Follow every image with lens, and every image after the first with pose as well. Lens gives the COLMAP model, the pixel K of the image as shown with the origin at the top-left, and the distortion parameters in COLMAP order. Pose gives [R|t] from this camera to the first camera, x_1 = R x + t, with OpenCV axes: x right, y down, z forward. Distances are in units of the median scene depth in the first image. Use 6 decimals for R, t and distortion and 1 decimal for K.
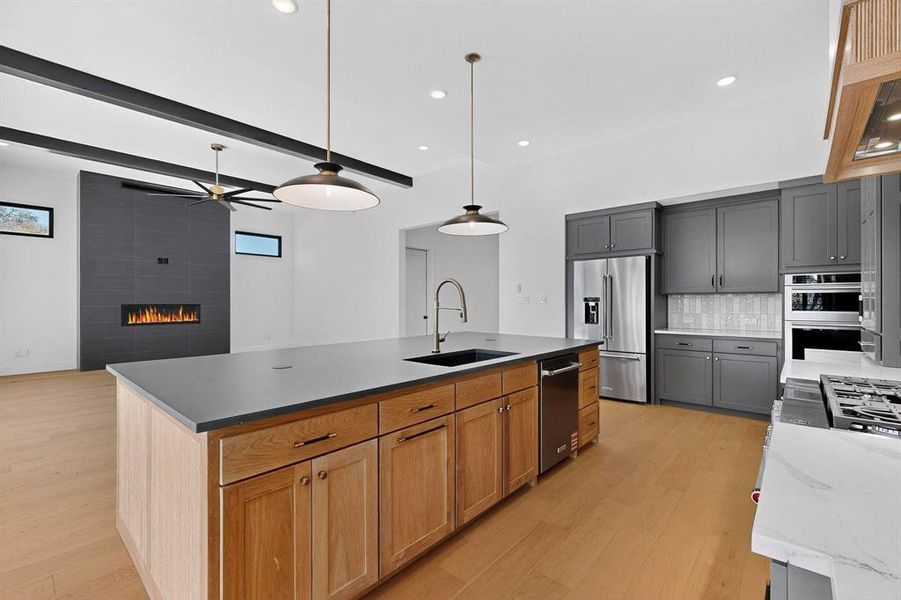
lens RADIAL K [[391.2, 0, 454.0], [0, 391.2, 302.0], [0, 0, 1]] dist [0.002495, -0.000299]
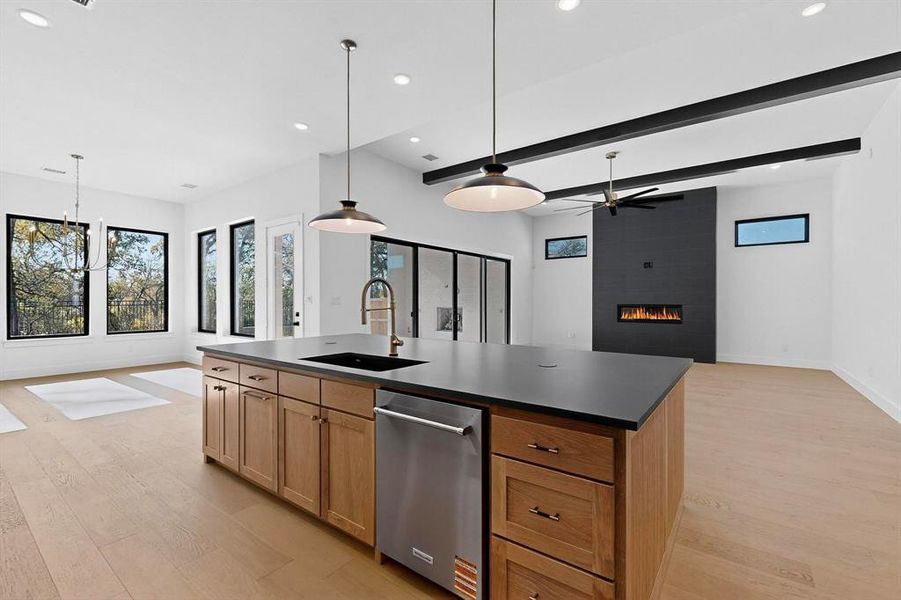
lens RADIAL K [[391.2, 0, 454.0], [0, 391.2, 302.0], [0, 0, 1]] dist [0.002495, -0.000299]
pose [[0.082271, 0.006630, -0.996588, 0.553590], [-0.005622, 0.999965, 0.006189, -0.004813], [0.996594, 0.005094, 0.082305, 0.645046]]
